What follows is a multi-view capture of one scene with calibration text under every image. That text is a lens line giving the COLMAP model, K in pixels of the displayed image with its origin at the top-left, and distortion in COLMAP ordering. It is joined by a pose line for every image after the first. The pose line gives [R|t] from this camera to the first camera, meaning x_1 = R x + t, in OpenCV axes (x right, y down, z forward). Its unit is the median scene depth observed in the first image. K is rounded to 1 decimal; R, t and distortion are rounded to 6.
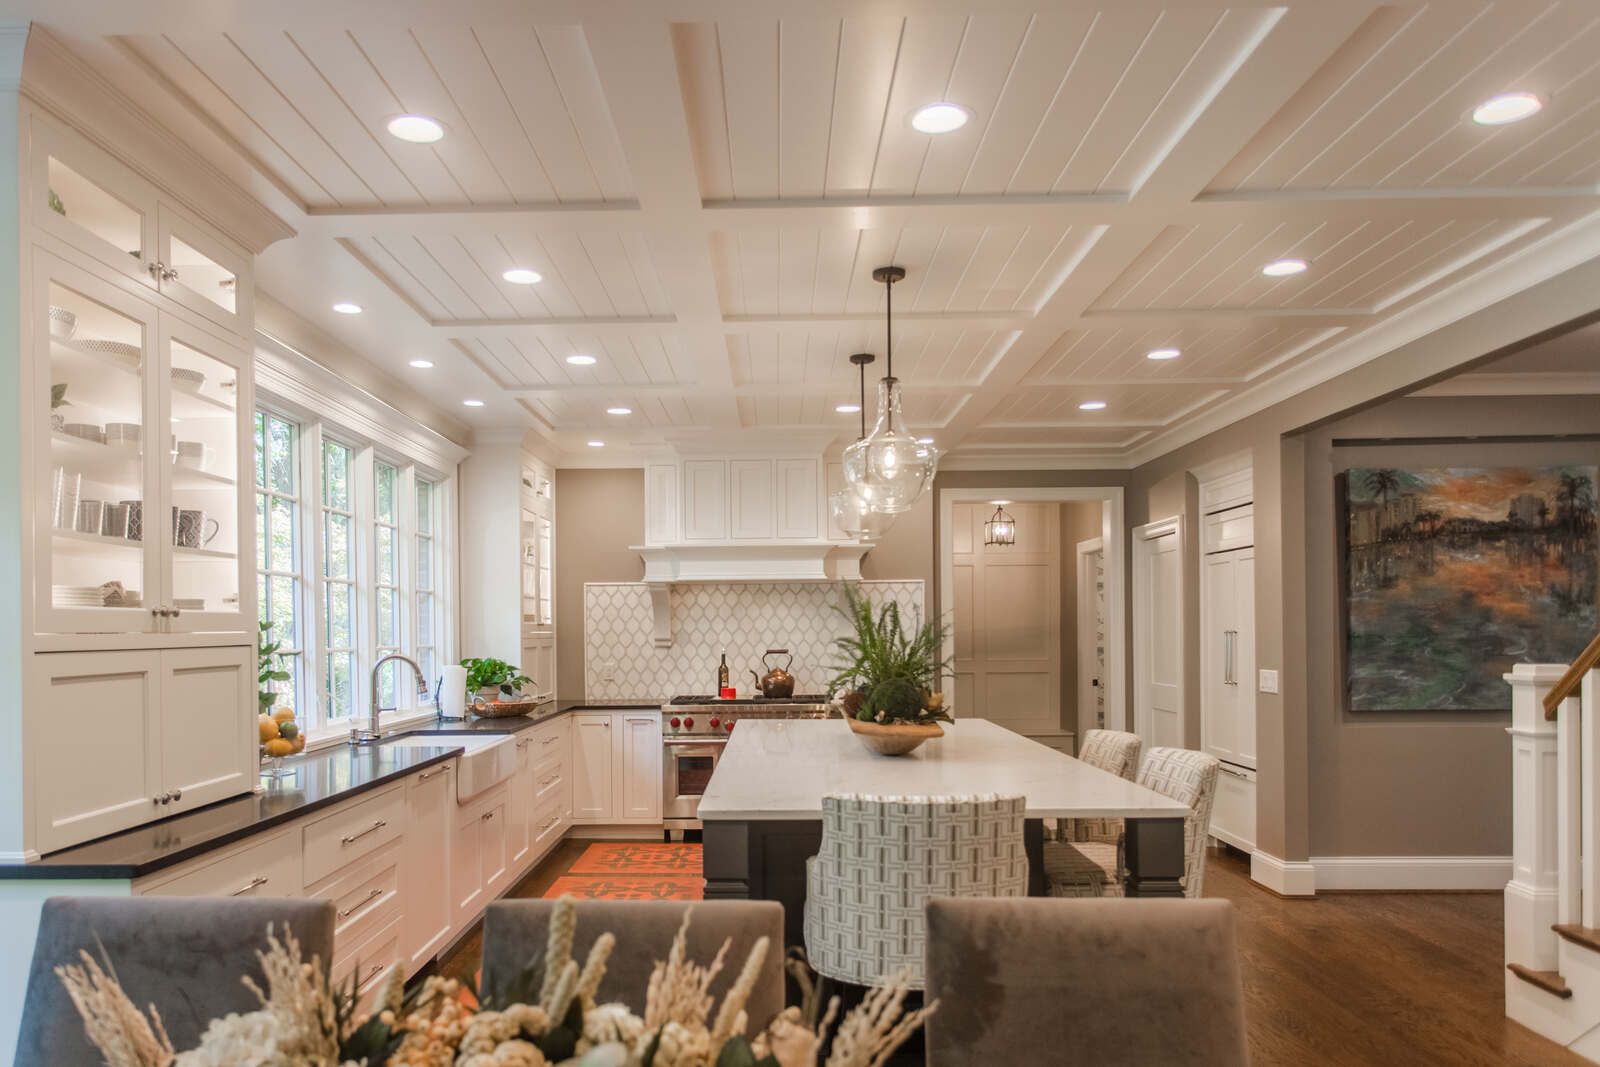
lens RADIAL K [[1113.9, 0, 743.2], [0, 1113.9, 636.2], [0, 0, 1]] dist [0.004317, -0.003669]
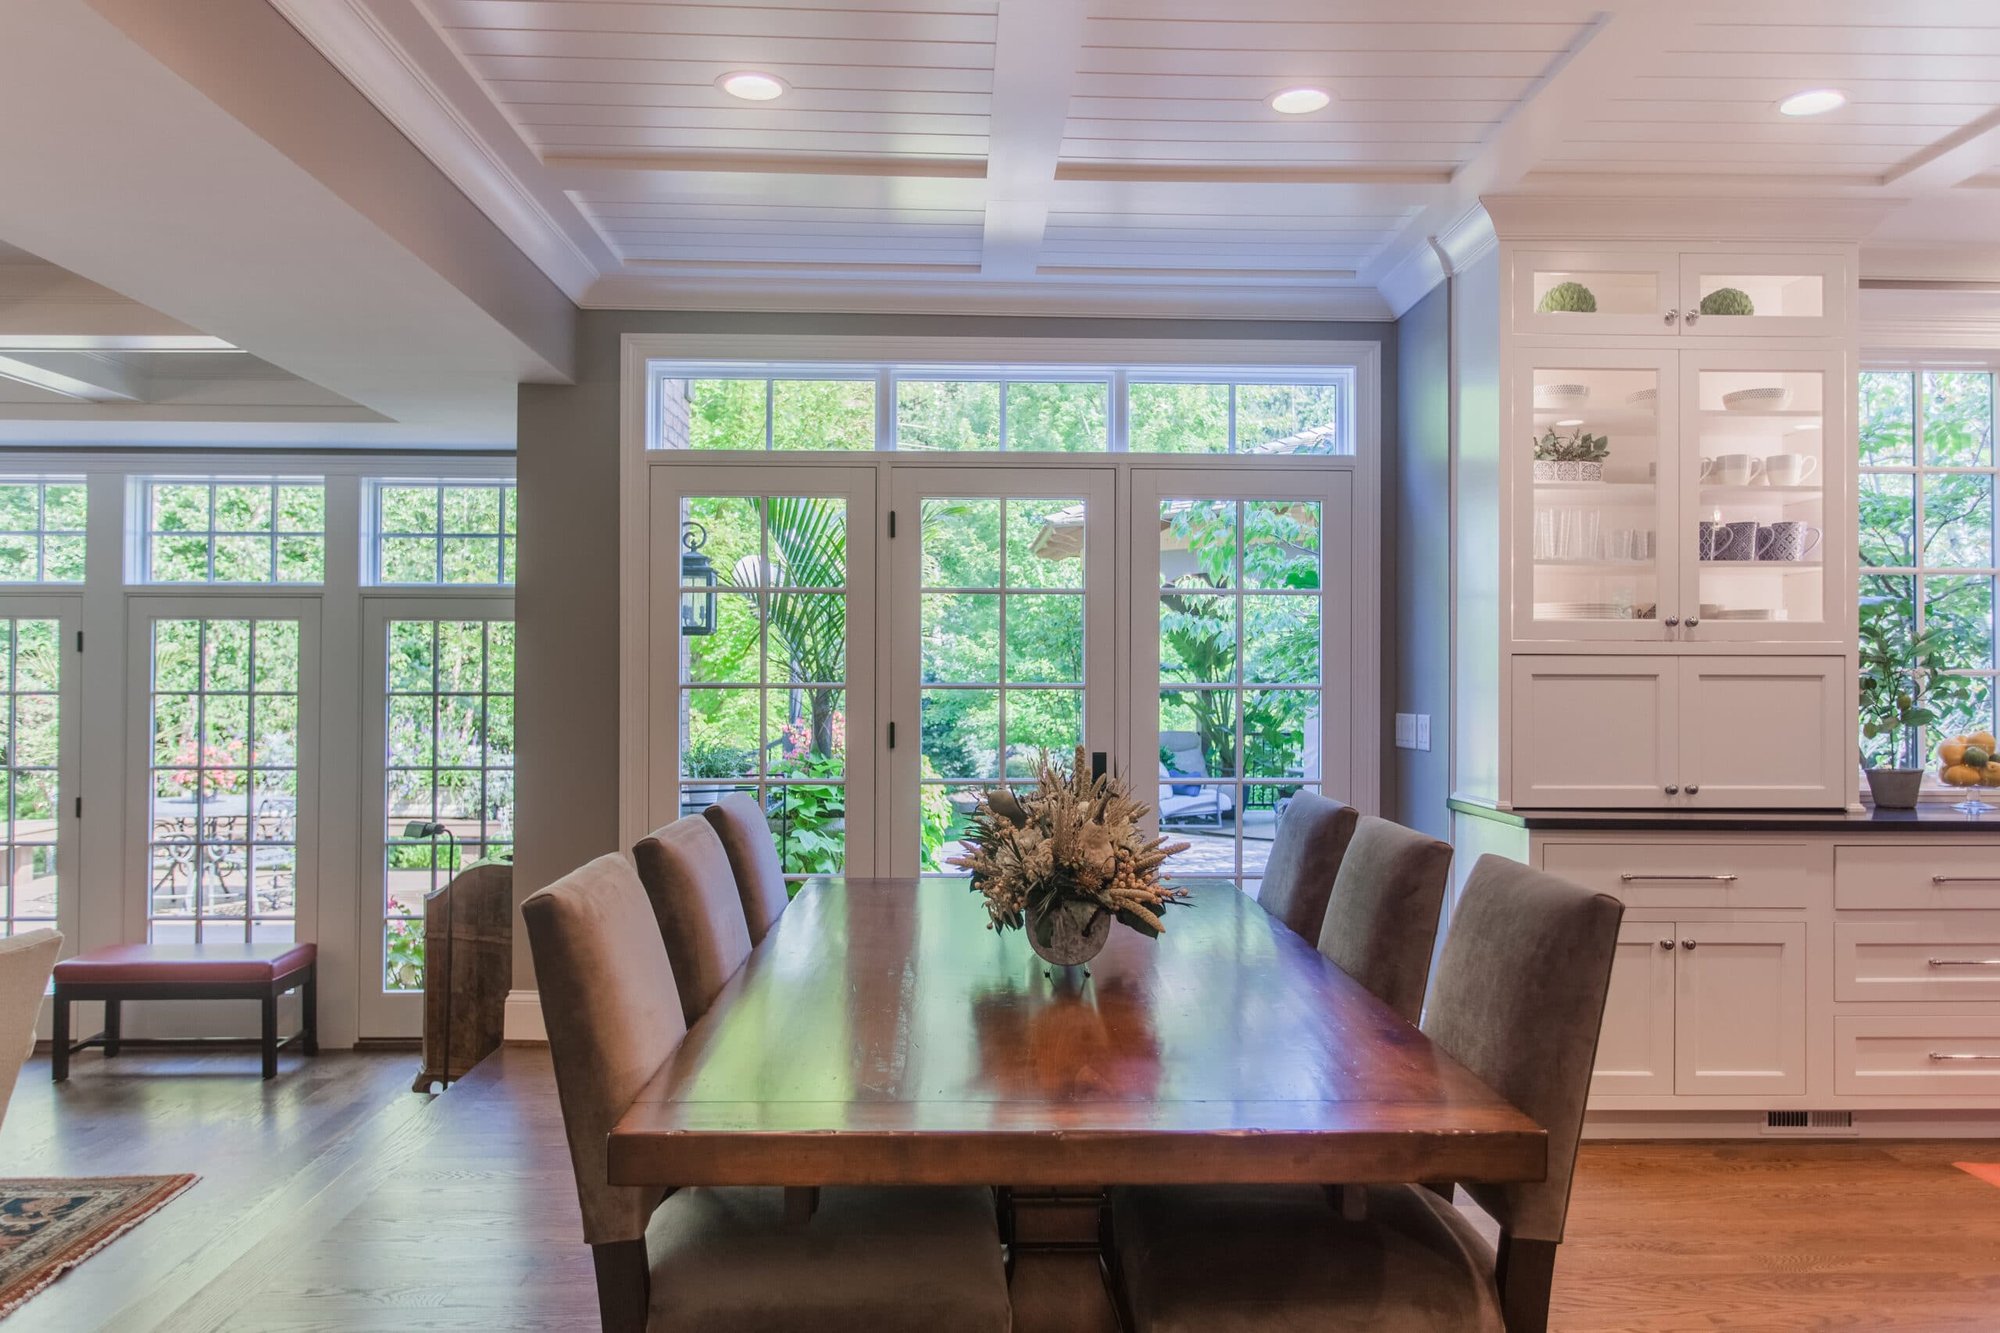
lens RADIAL K [[1463.3, 0, 987.8], [0, 1463.3, 674.2], [0, 0, 1]] dist [-0.000903, 0.006978]
pose [[0.068668, 0.001867, -0.997638, 0.435122], [-0.011990, 0.999928, 0.001046, 0.018258], [0.997568, 0.011890, 0.068685, 0.104972]]
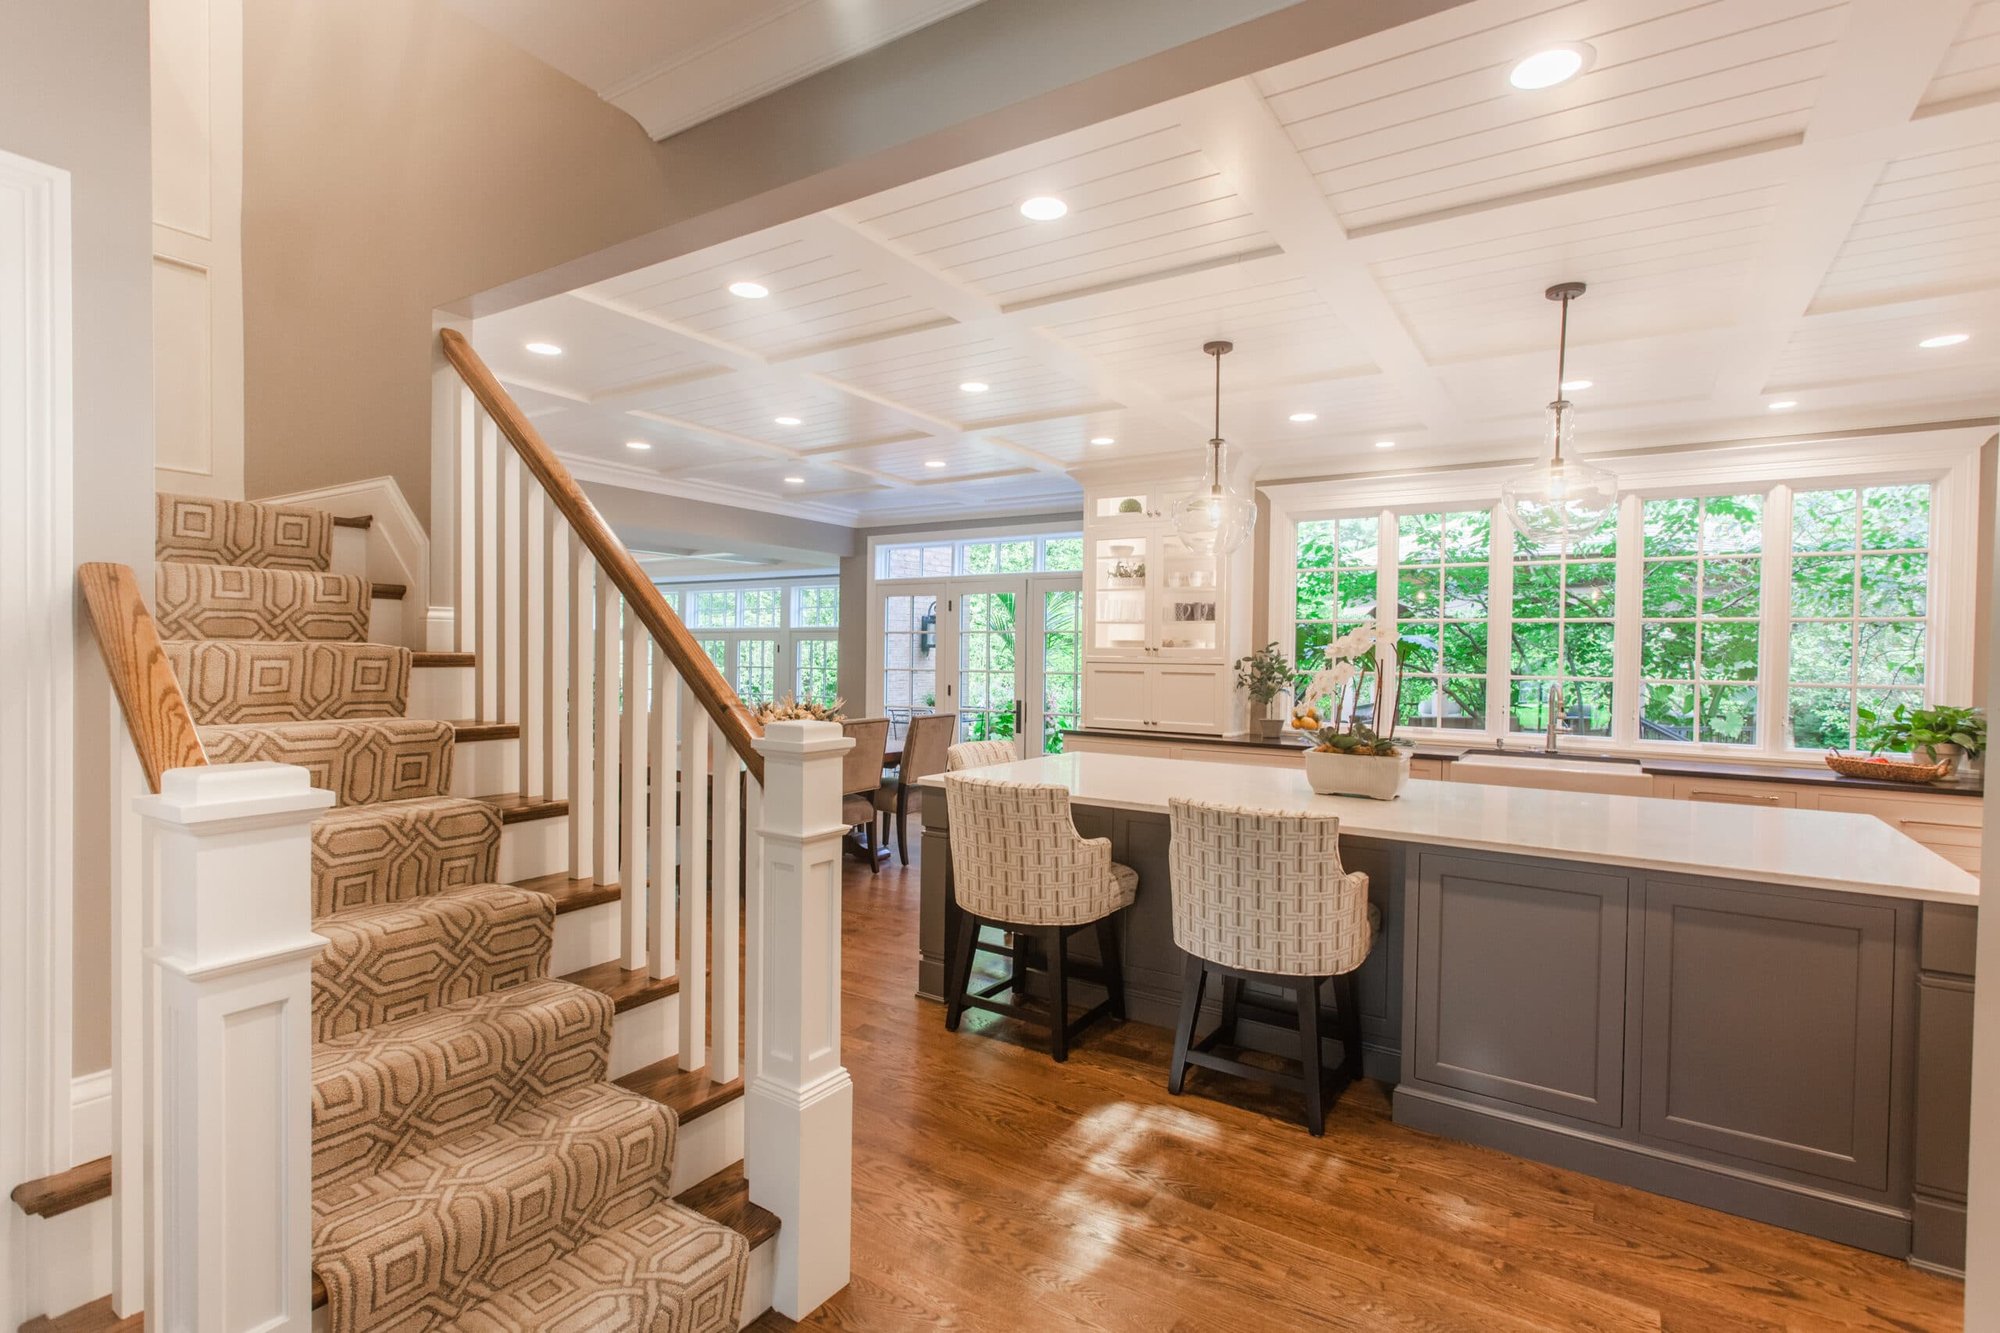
lens RADIAL K [[951.2, 0, 992.9], [0, 951.2, 660.0], [0, 0, 1]] dist [-0.002355, 0.000996]
pose [[-0.516489, 0.005592, -0.856276, 0.736766], [-0.016723, 0.999722, 0.016616, -0.012615], [0.856131, 0.022901, -0.516252, 0.881960]]
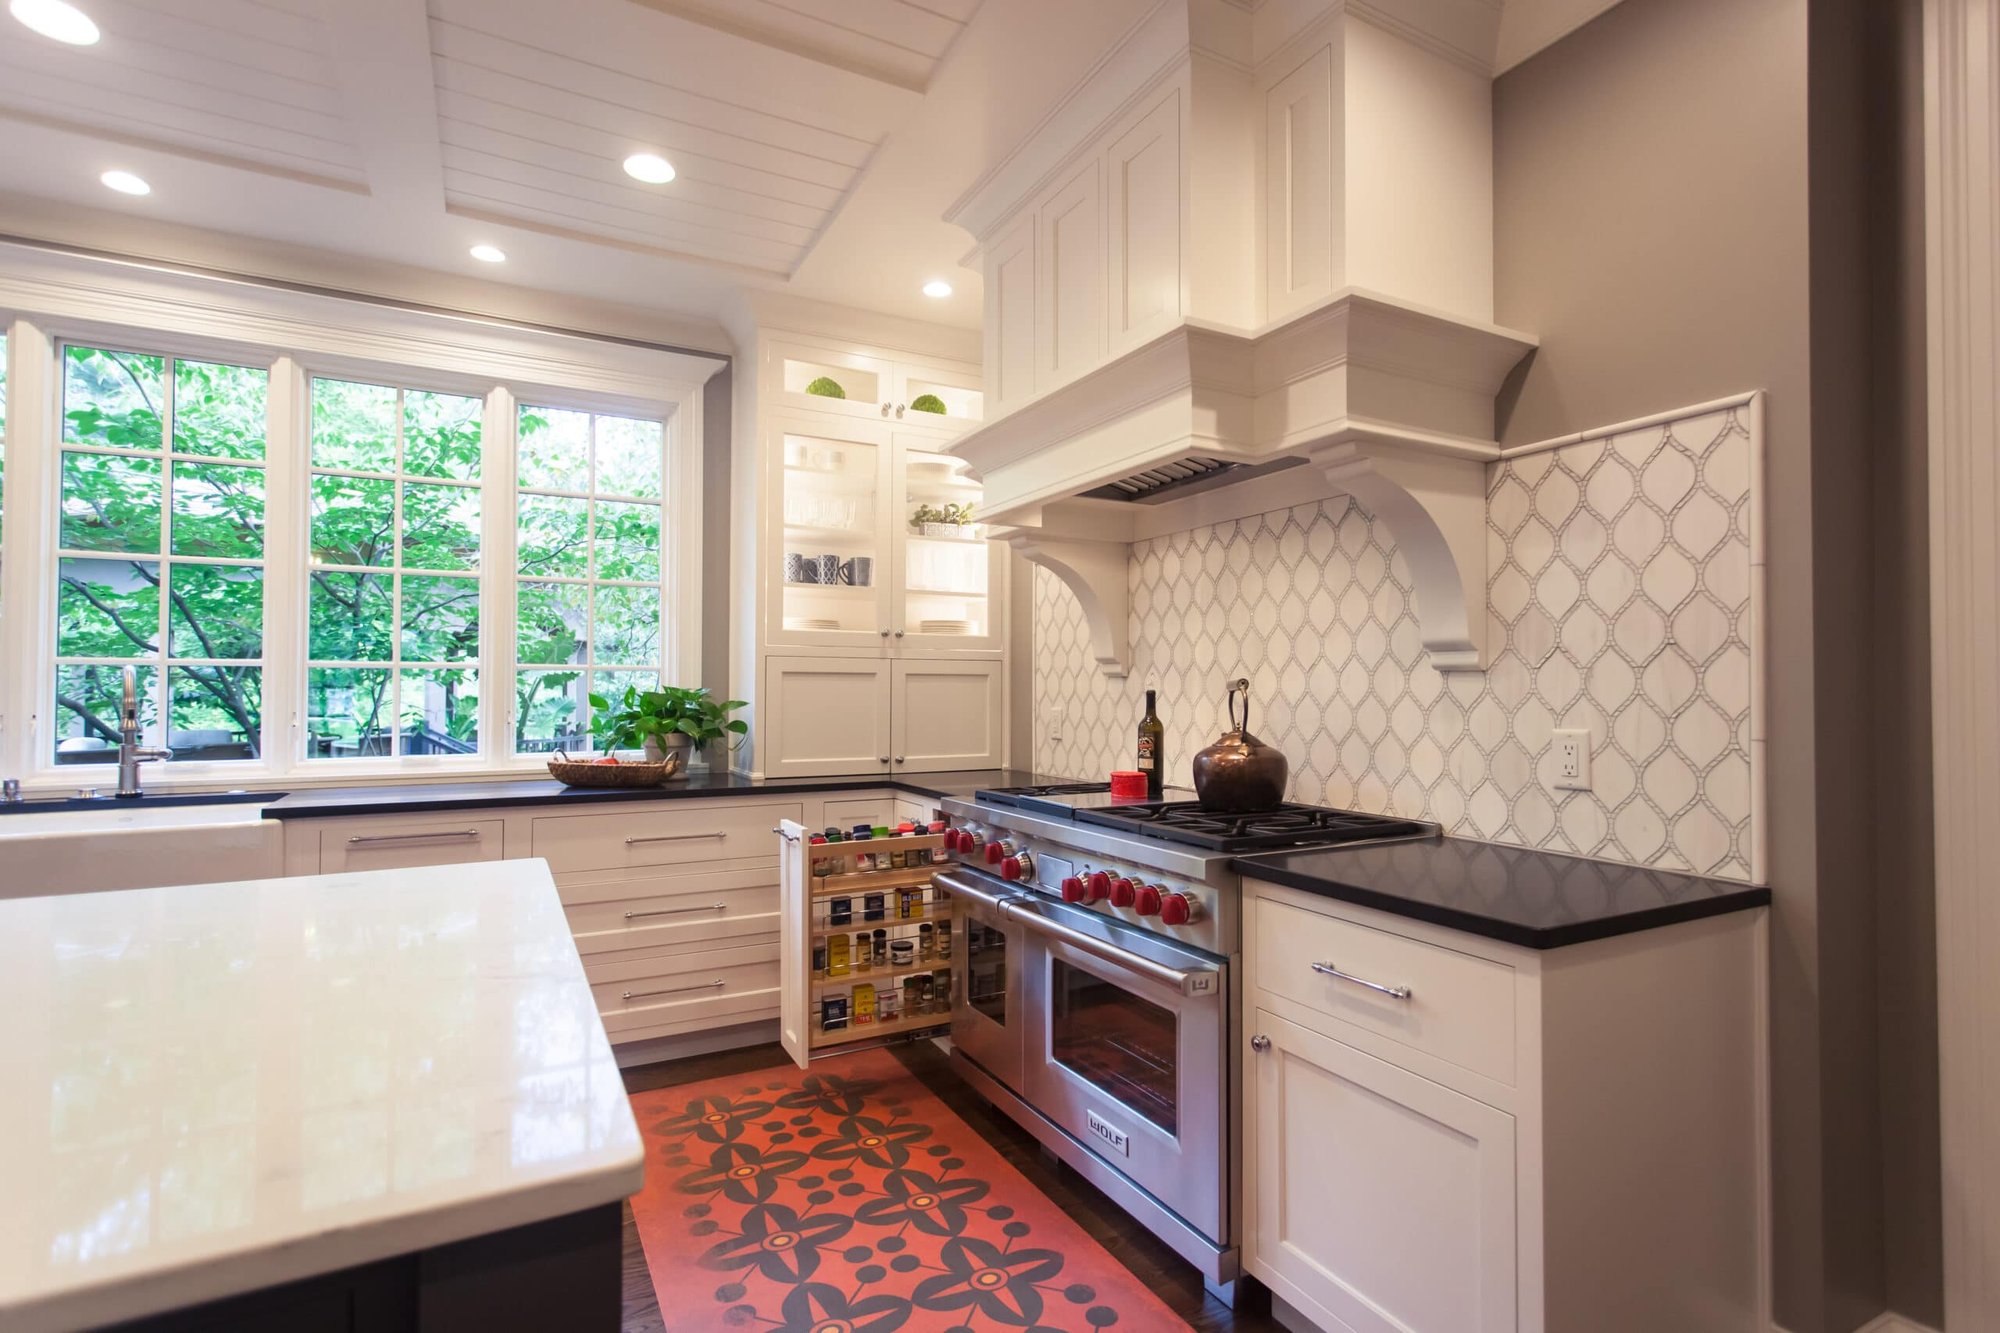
lens RADIAL K [[951.2, 0, 969.9], [0, 951.2, 679.2], [0, 0, 1]] dist [-0.002355, 0.000996]
pose [[0.491399, 0.001089, -0.870934, 0.340067], [-0.010057, 0.999940, -0.004424, 0.018251], [0.870877, 0.010933, 0.491380, 1.000999]]
